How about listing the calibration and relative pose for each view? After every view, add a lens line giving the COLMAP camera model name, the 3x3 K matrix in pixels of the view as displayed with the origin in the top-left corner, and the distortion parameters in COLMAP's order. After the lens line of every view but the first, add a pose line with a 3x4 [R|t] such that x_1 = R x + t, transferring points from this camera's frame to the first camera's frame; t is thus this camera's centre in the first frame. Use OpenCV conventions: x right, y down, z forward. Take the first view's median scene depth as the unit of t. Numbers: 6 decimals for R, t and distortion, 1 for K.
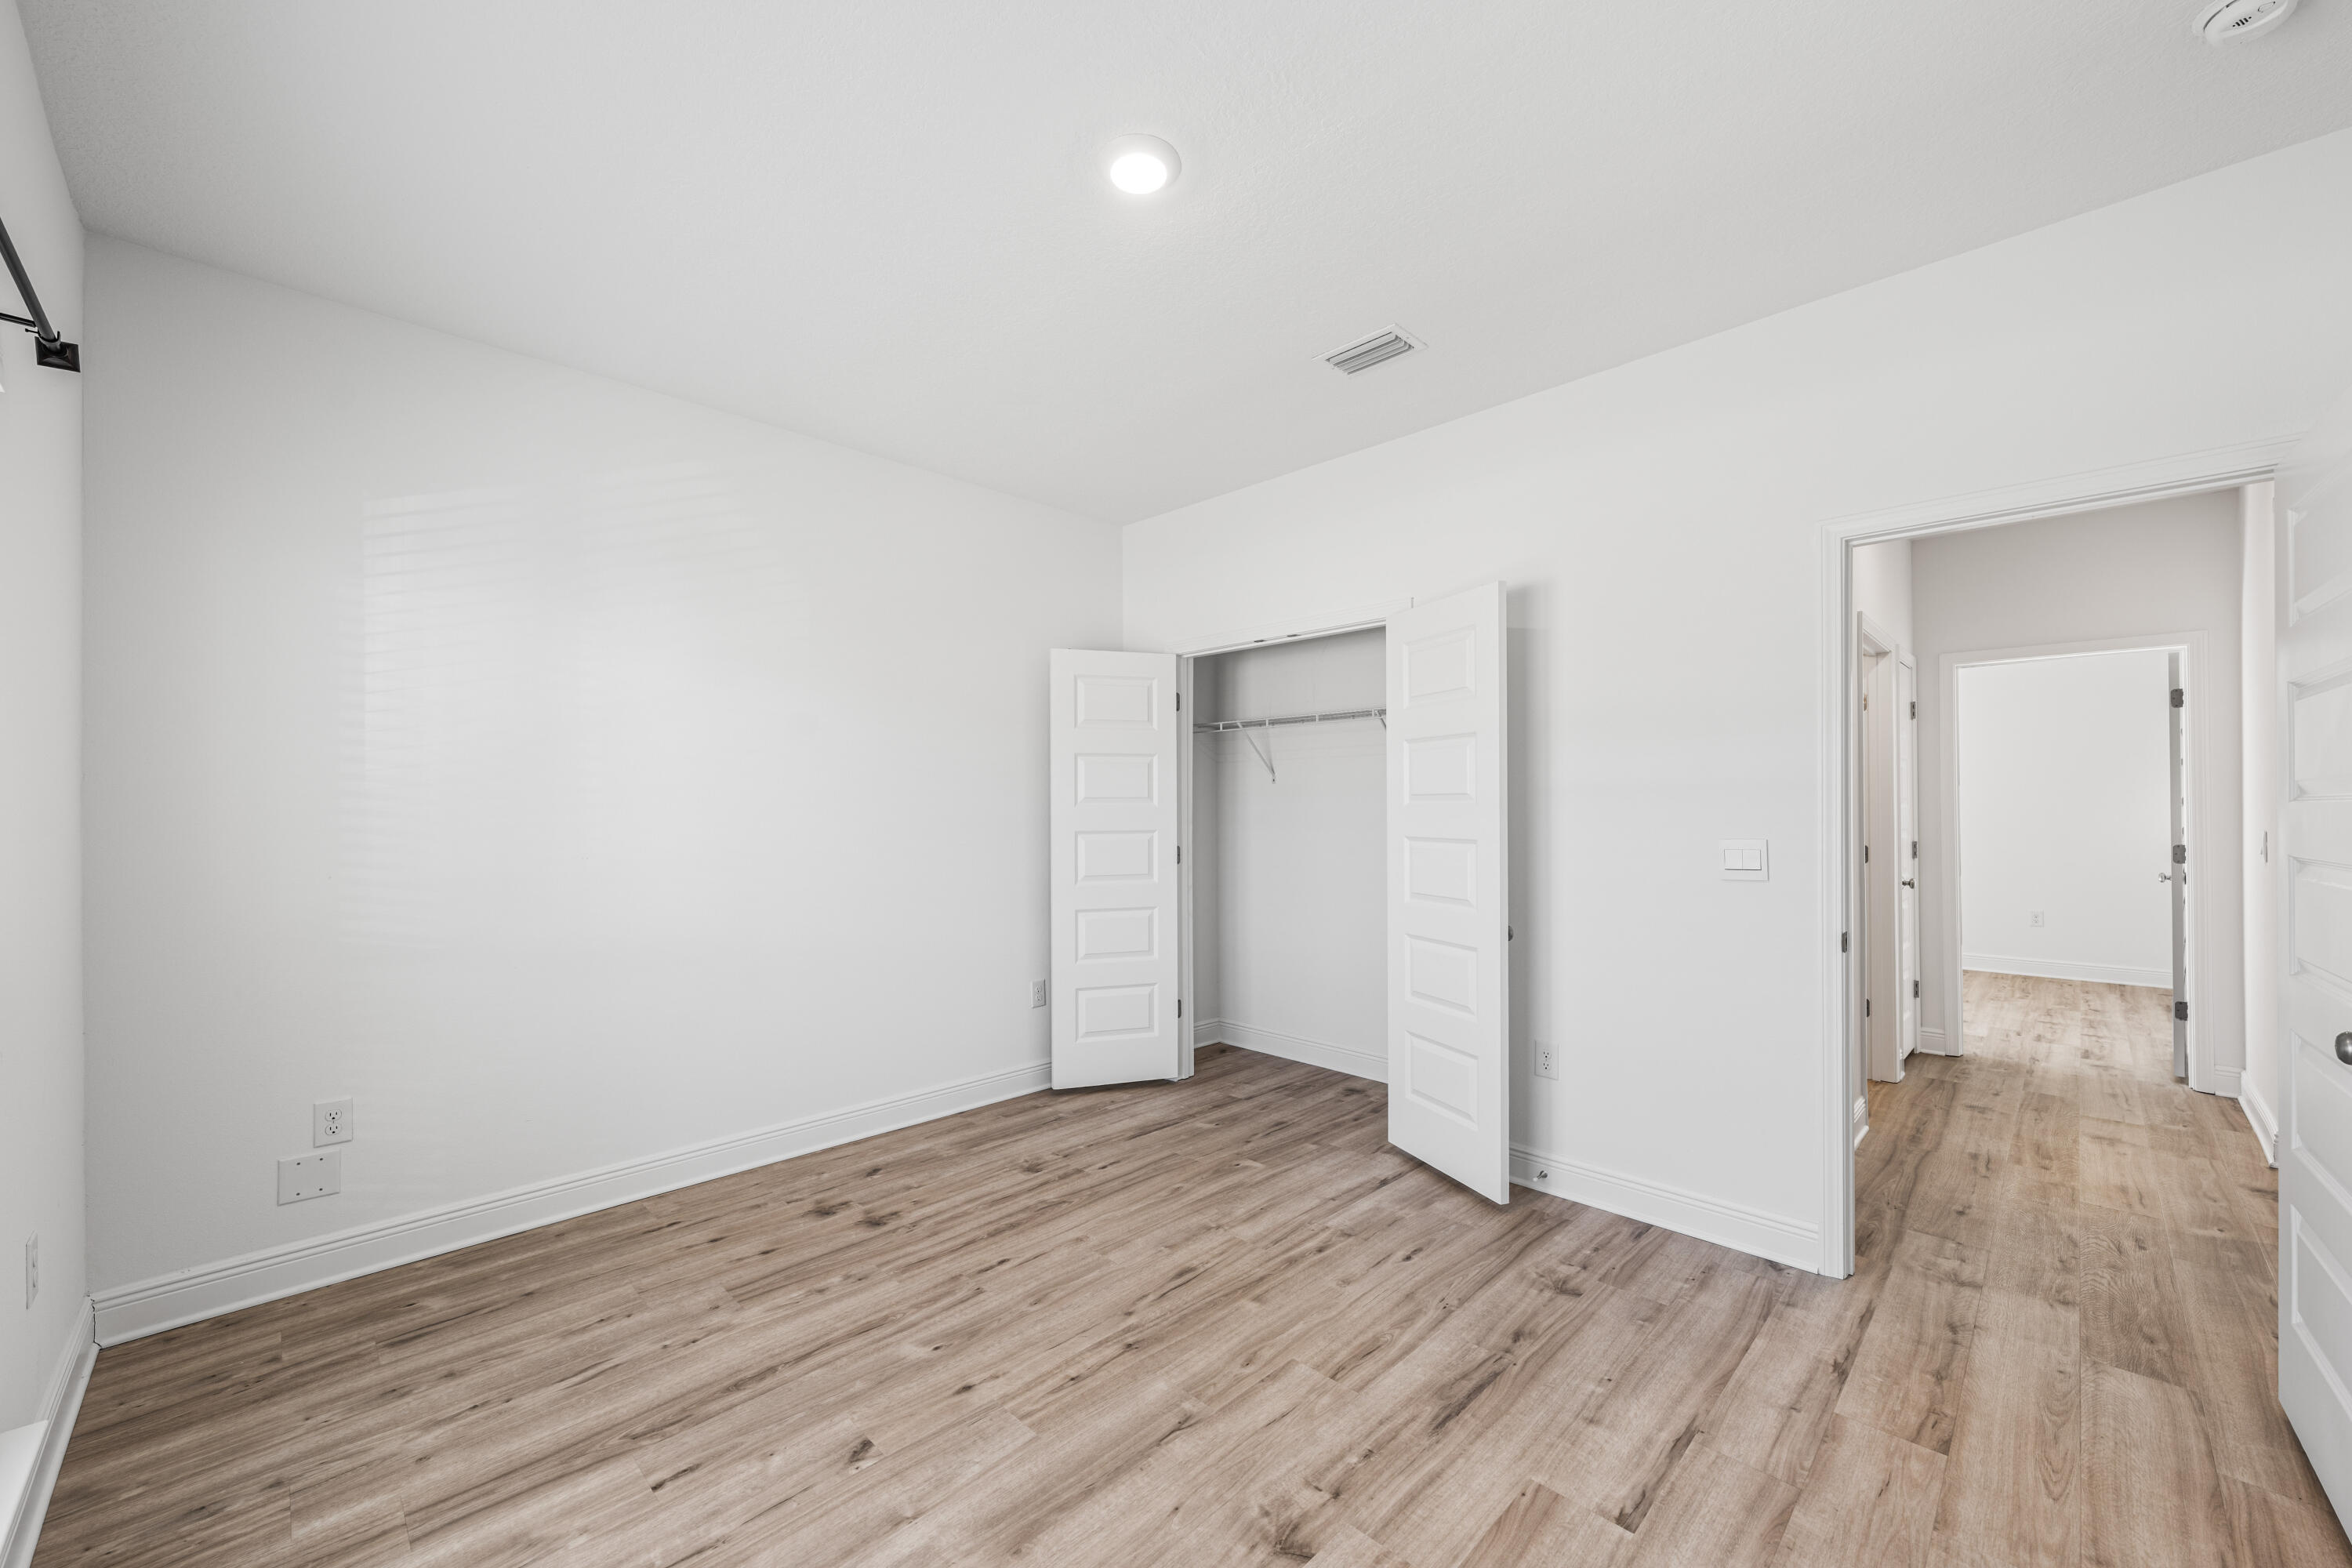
lens RADIAL K [[952.9, 0, 1174.4], [0, 952.9, 780.8], [0, 0, 1]] dist [0.001040, 0.000256]
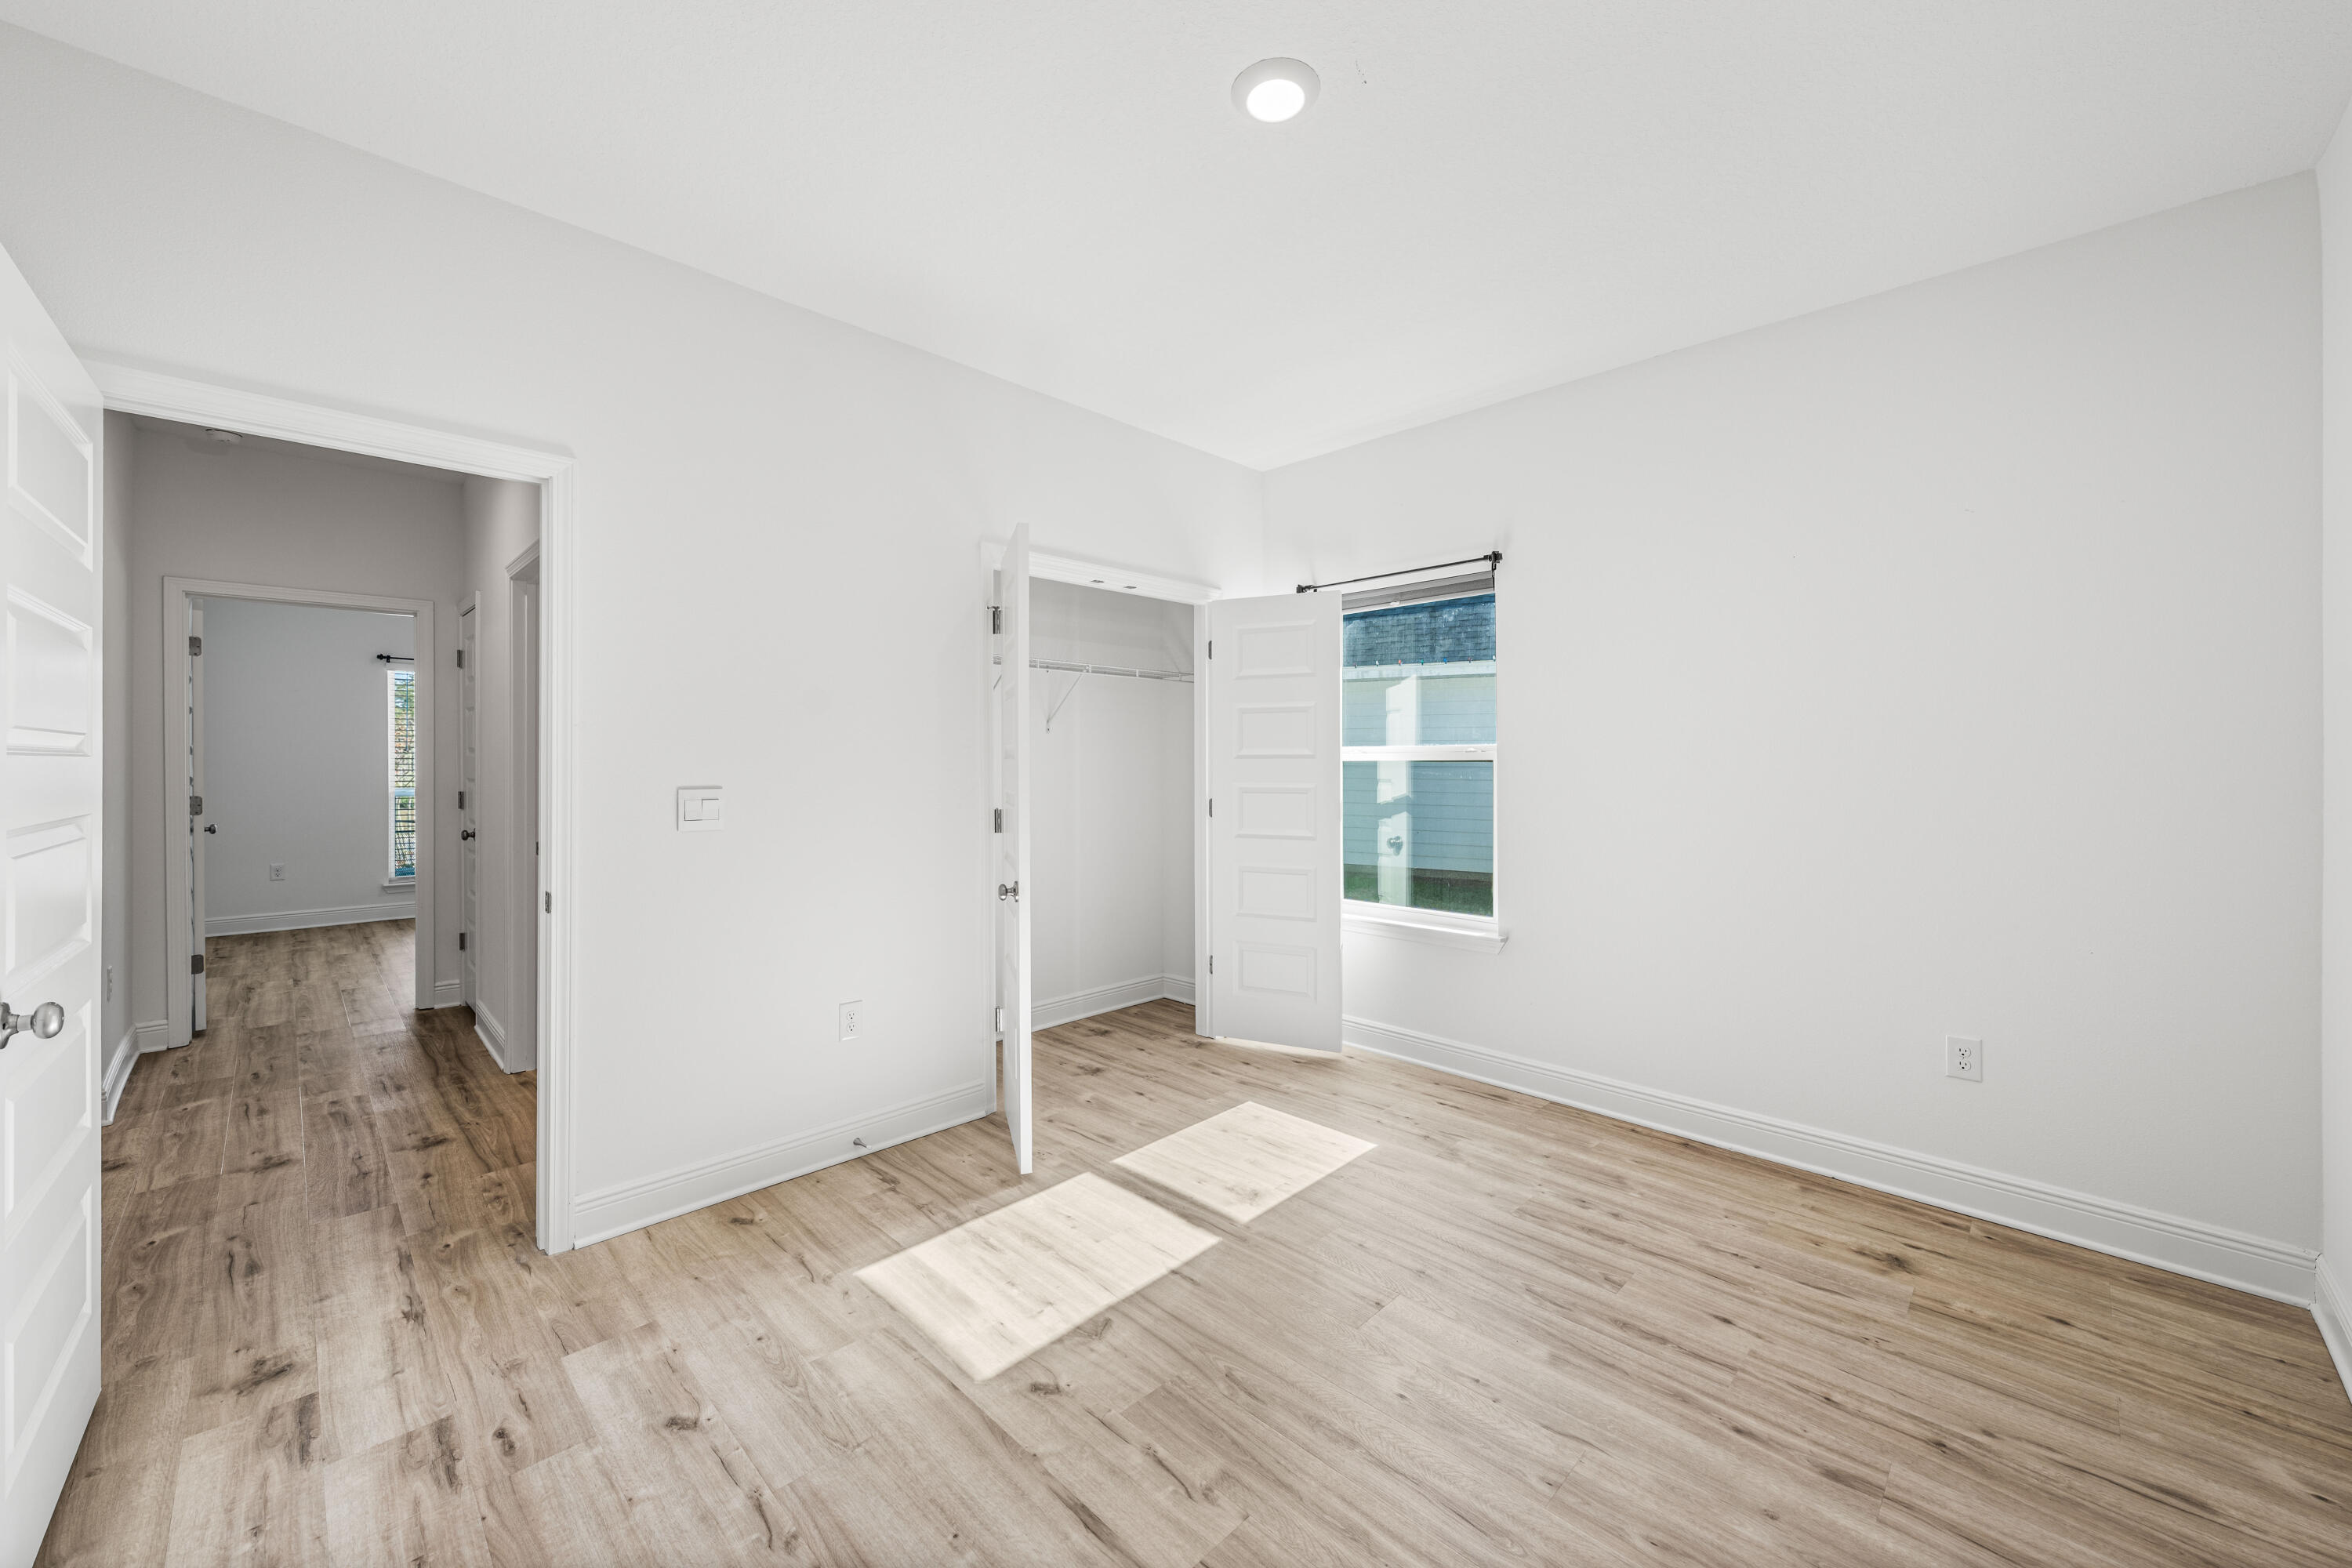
lens RADIAL K [[952.9, 0, 1174.4], [0, 952.9, 780.8], [0, 0, 1]] dist [0.001040, 0.000256]
pose [[-0.057753, 0.025808, -0.997997, 1.738900], [0.029030, 0.999286, 0.024162, 0.049798], [0.997909, -0.027577, -0.058461, 1.827450]]
